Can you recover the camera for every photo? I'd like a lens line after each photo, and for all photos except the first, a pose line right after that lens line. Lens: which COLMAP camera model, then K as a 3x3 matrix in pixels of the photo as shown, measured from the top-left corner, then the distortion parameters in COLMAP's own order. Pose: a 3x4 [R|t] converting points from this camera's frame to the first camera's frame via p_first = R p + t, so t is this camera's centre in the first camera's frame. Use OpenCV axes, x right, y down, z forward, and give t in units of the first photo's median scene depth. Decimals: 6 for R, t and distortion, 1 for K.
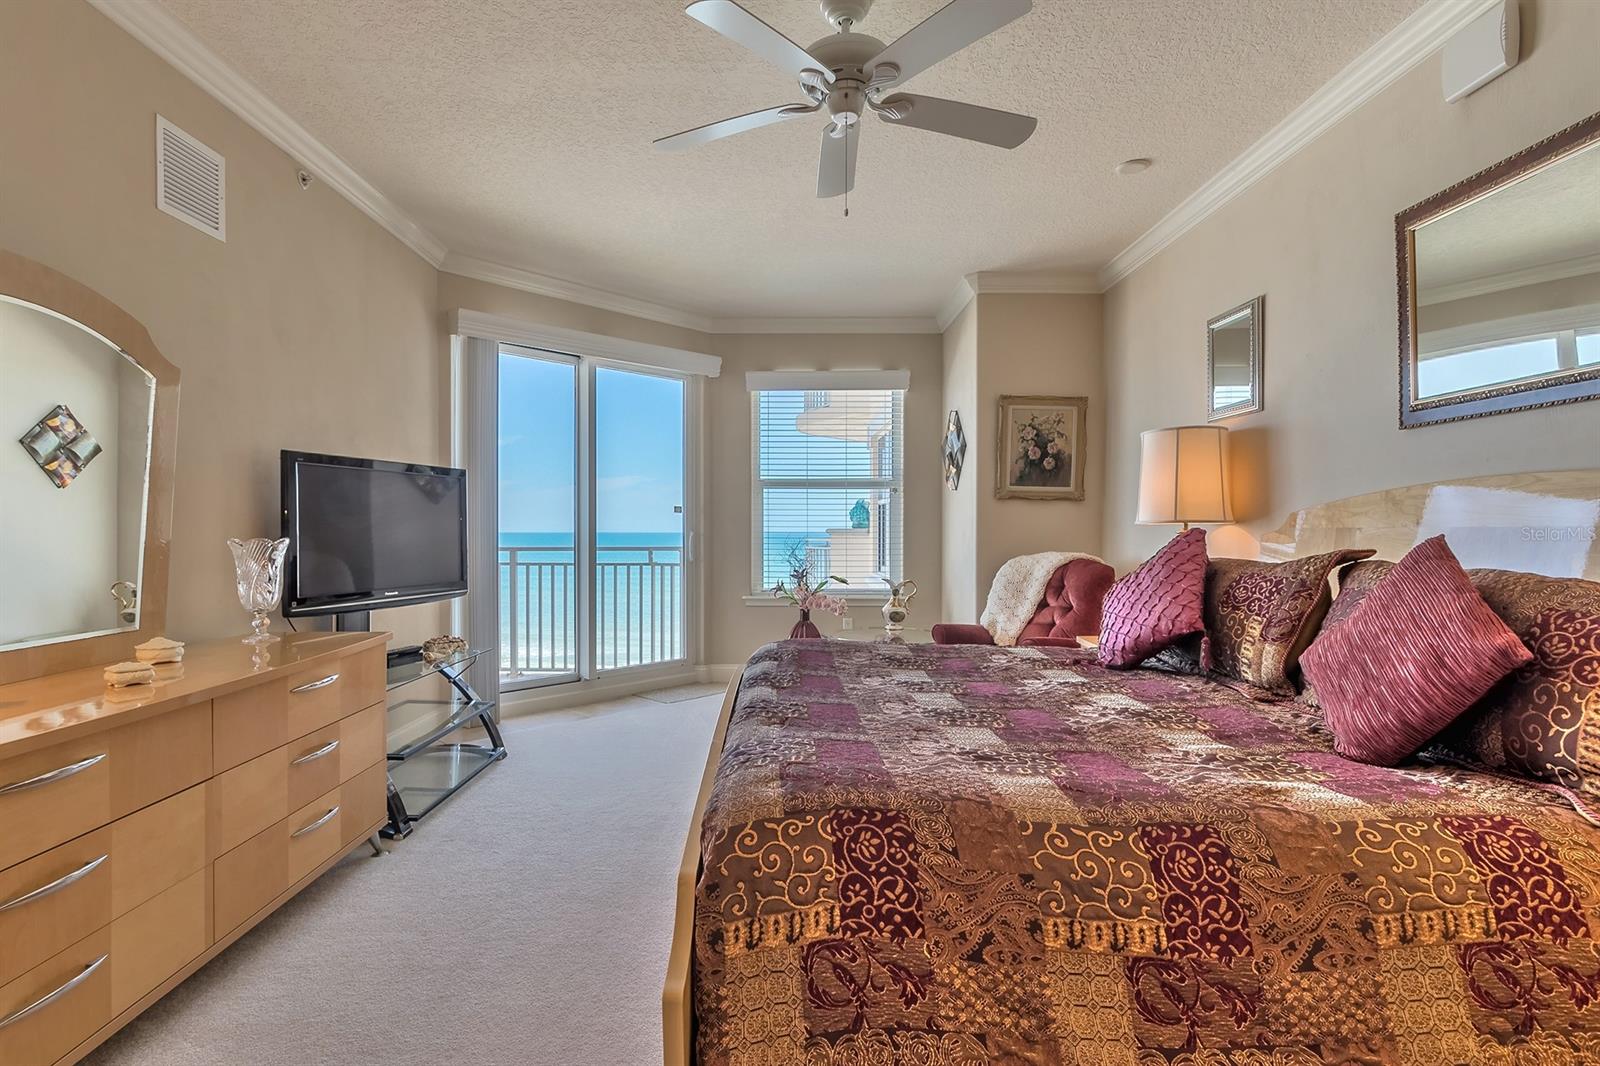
lens RADIAL K [[783.7, 0, 794.9], [0, 783.7, 531.2], [0, 0, 1]] dist [0.001555, 0.000108]
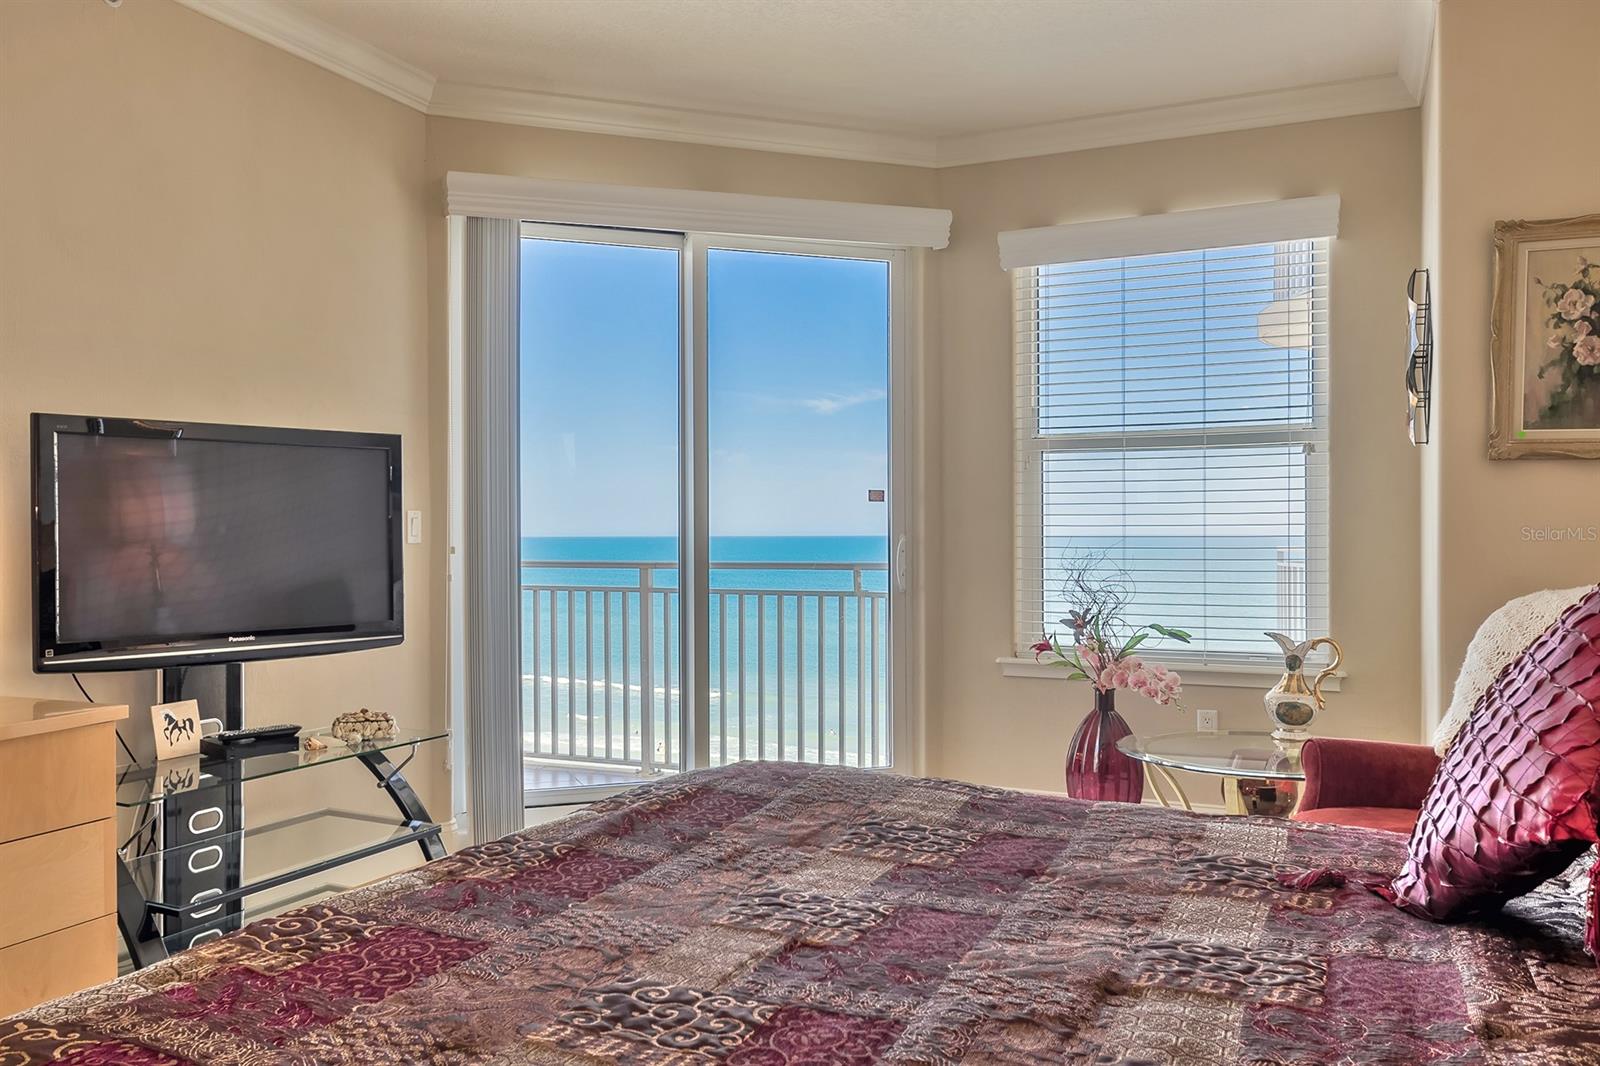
lens RADIAL K [[1296.8, 0, 801.7], [0, 1296.8, 534.3], [0, 0, 1]] dist [-0.001830, 0.004600]
pose [[0.902976, -0.002423, -0.429685, 0.244781], [0.003259, 0.999994, 0.001209, -0.001995], [0.429680, -0.002492, 0.902978, 0.196725]]
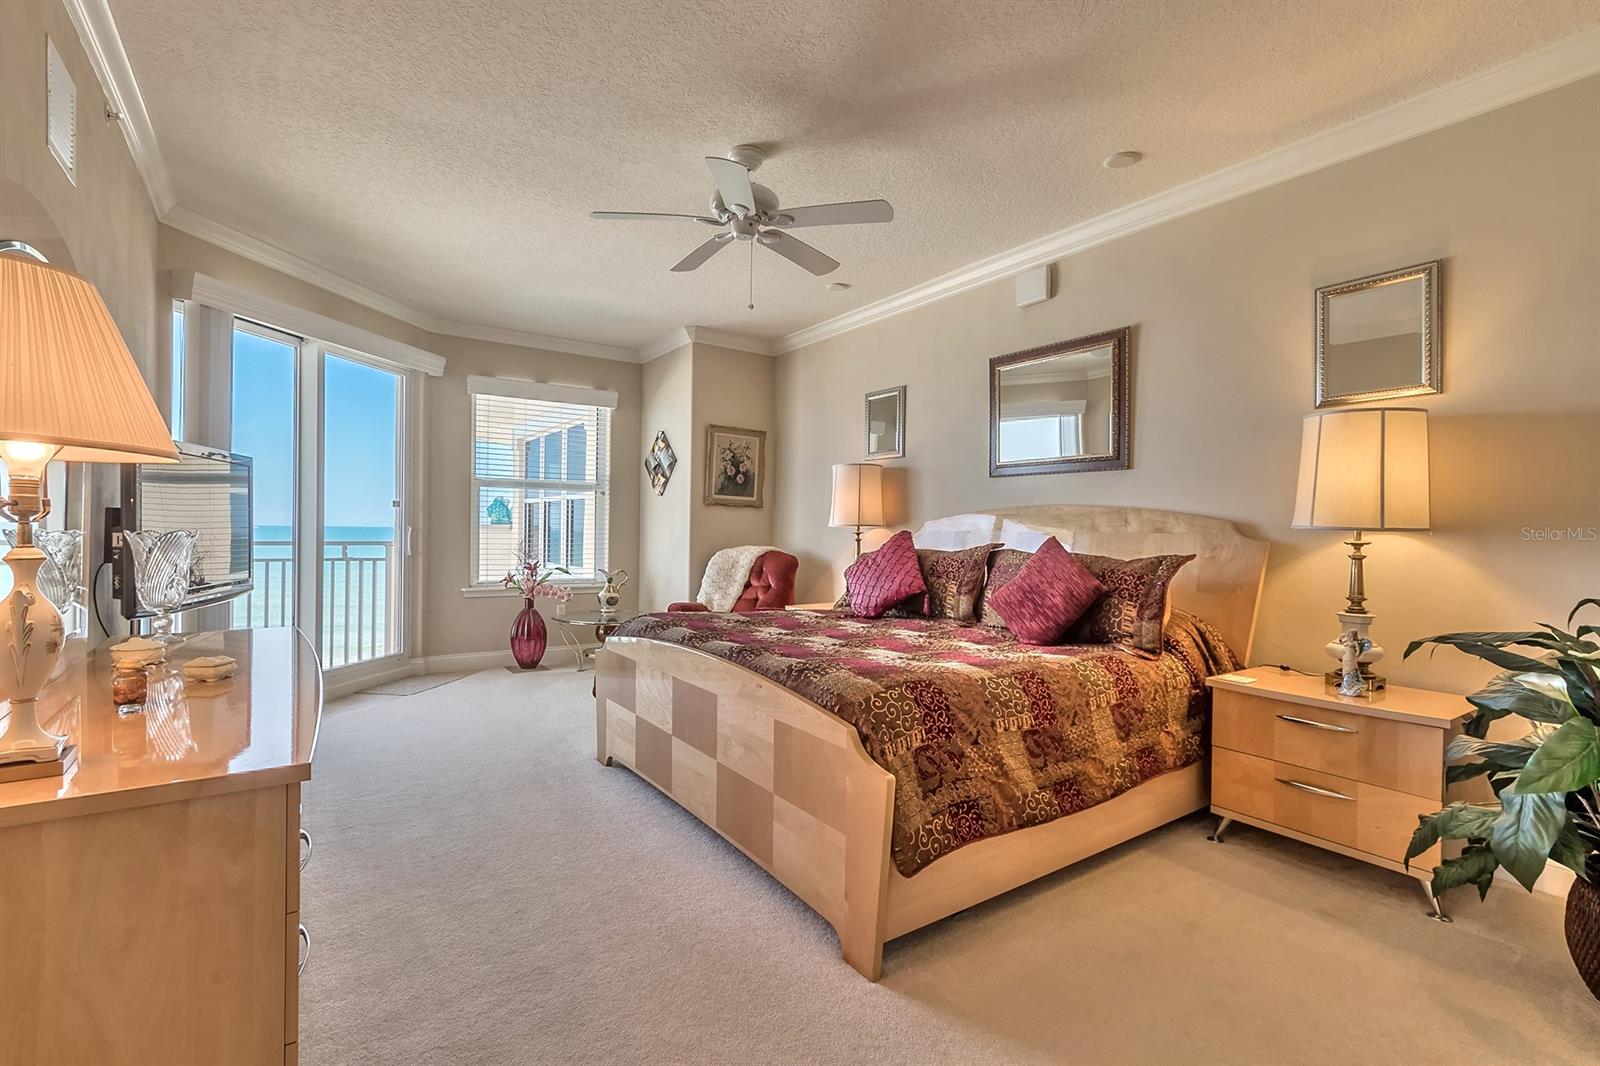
lens RADIAL K [[729.6, 0, 805.8], [0, 729.6, 533.2], [0, 0, 1]] dist [0.008048, -0.002645]
pose [[0.814265, 0.008193, 0.580436, -0.333418], [-0.012558, 0.999915, 0.003504, -0.000825], [-0.580358, -0.010143, 0.814299, -0.077406]]
